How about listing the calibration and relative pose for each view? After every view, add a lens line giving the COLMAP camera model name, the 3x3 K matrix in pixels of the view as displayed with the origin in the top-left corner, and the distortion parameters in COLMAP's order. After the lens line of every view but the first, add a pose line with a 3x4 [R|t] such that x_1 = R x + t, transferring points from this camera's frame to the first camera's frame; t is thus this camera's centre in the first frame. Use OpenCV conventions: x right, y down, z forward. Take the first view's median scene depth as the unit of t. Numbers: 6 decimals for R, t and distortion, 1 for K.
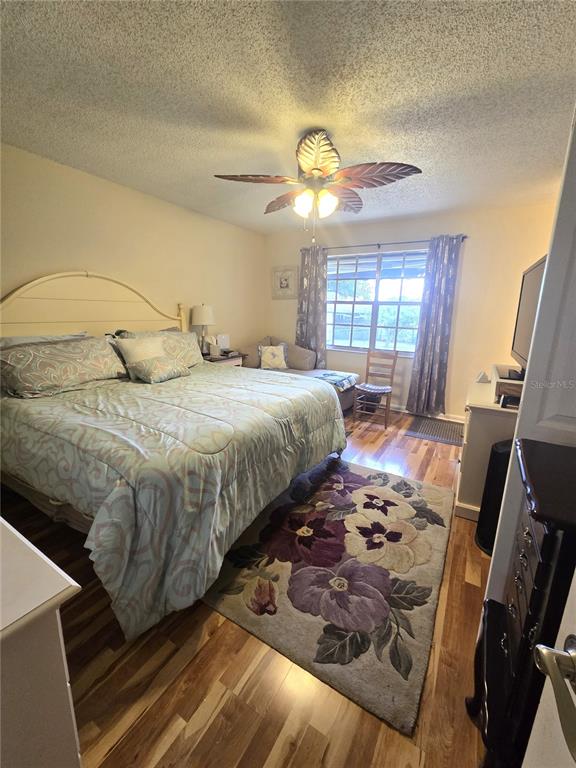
lens RADIAL K [[316.5, 0, 290.8], [0, 316.5, 382.0], [0, 0, 1]] dist [-0.003117, -0.000331]
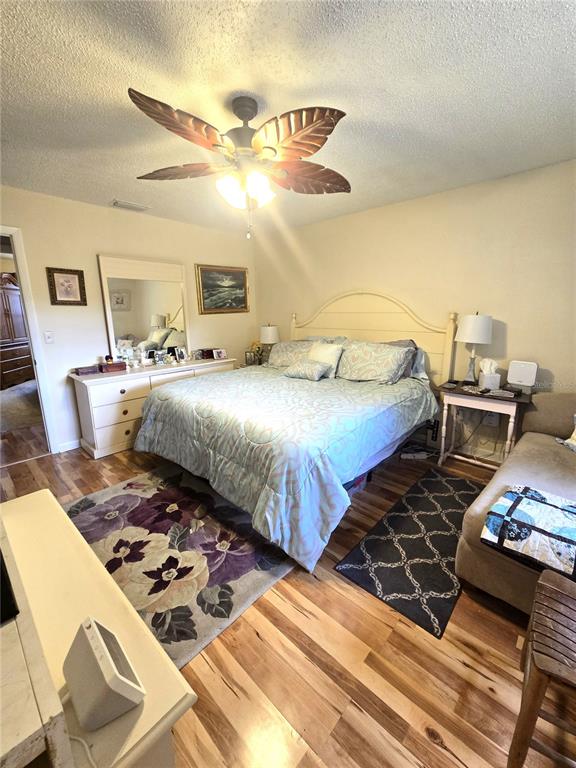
lens RADIAL K [[316.5, 0, 291.8], [0, 316.5, 379.8], [0, 0, 1]] dist [-0.003117, -0.000331]
pose [[-0.205108, 0.184472, -0.961198, 0.894243], [-0.219687, 0.948341, 0.228883, -0.309530], [0.953765, 0.258108, -0.153986, 1.333050]]
